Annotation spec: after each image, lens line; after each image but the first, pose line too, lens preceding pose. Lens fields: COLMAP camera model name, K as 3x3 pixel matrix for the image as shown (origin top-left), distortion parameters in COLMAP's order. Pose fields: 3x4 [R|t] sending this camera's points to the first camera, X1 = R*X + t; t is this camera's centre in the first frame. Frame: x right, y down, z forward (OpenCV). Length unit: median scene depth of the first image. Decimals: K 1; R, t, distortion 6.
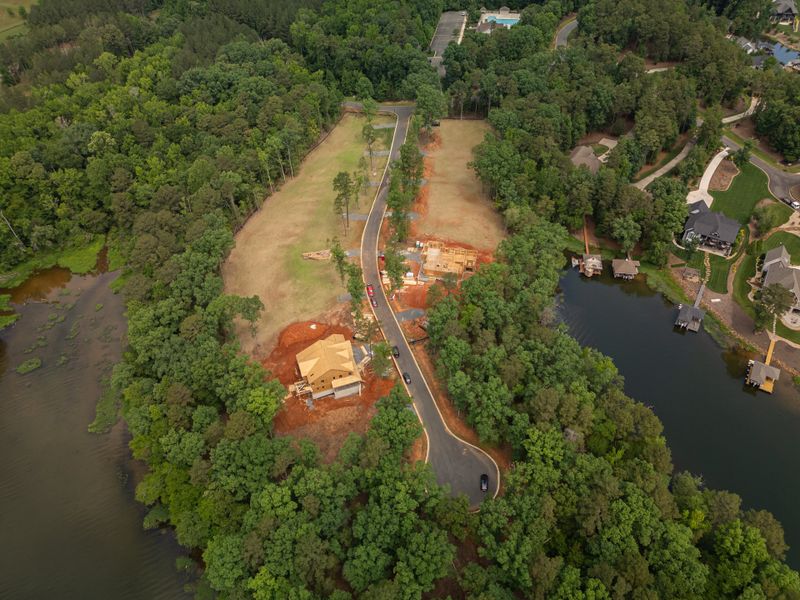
lens RADIAL K [[568.6, 0, 400.1], [0, 568.6, 297.7], [0, 0, 1]] dist [0.042165, -0.028006]
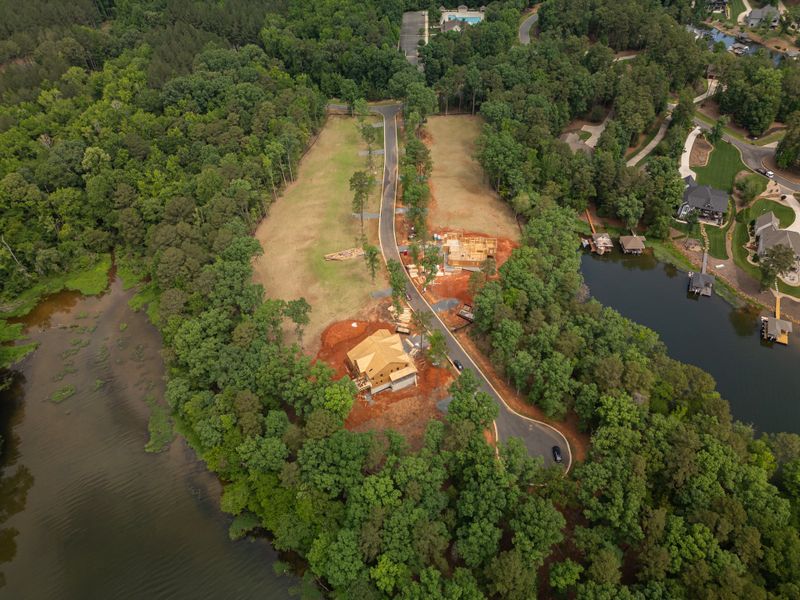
lens RADIAL K [[568.6, 0, 399.3], [0, 568.6, 298.2], [0, 0, 1]] dist [0.042165, -0.028006]
pose [[0.990646, -0.089662, 0.102866, -0.153947], [0.090127, 0.995930, 0.000130, 0.009765], [-0.102459, 0.009142, 0.994695, -0.009386]]
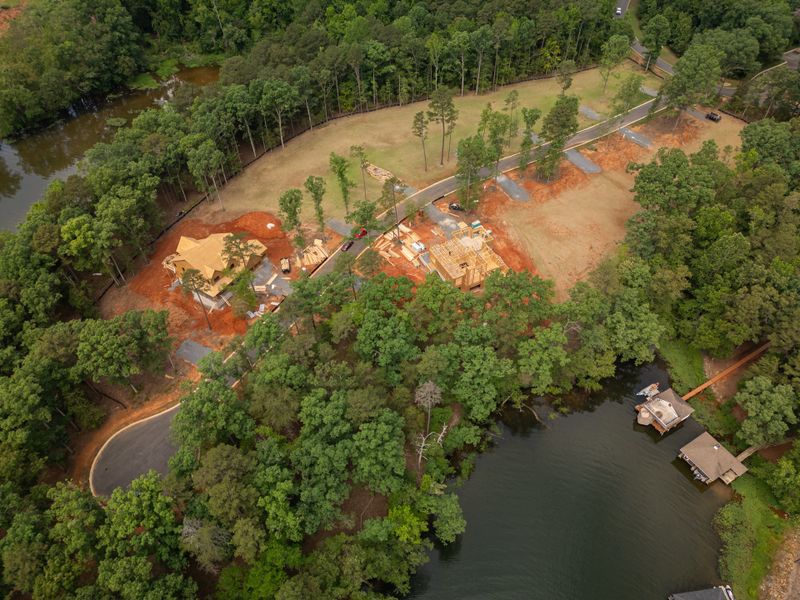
lens RADIAL K [[568.6, 0, 398.3], [0, 568.6, 298.5], [0, 0, 1]] dist [0.042165, -0.028006]
pose [[0.632760, 0.575808, -0.517745, 0.403273], [-0.534348, 0.808604, 0.246236, -0.148289], [0.560435, 0.120848, 0.819334, 0.392308]]
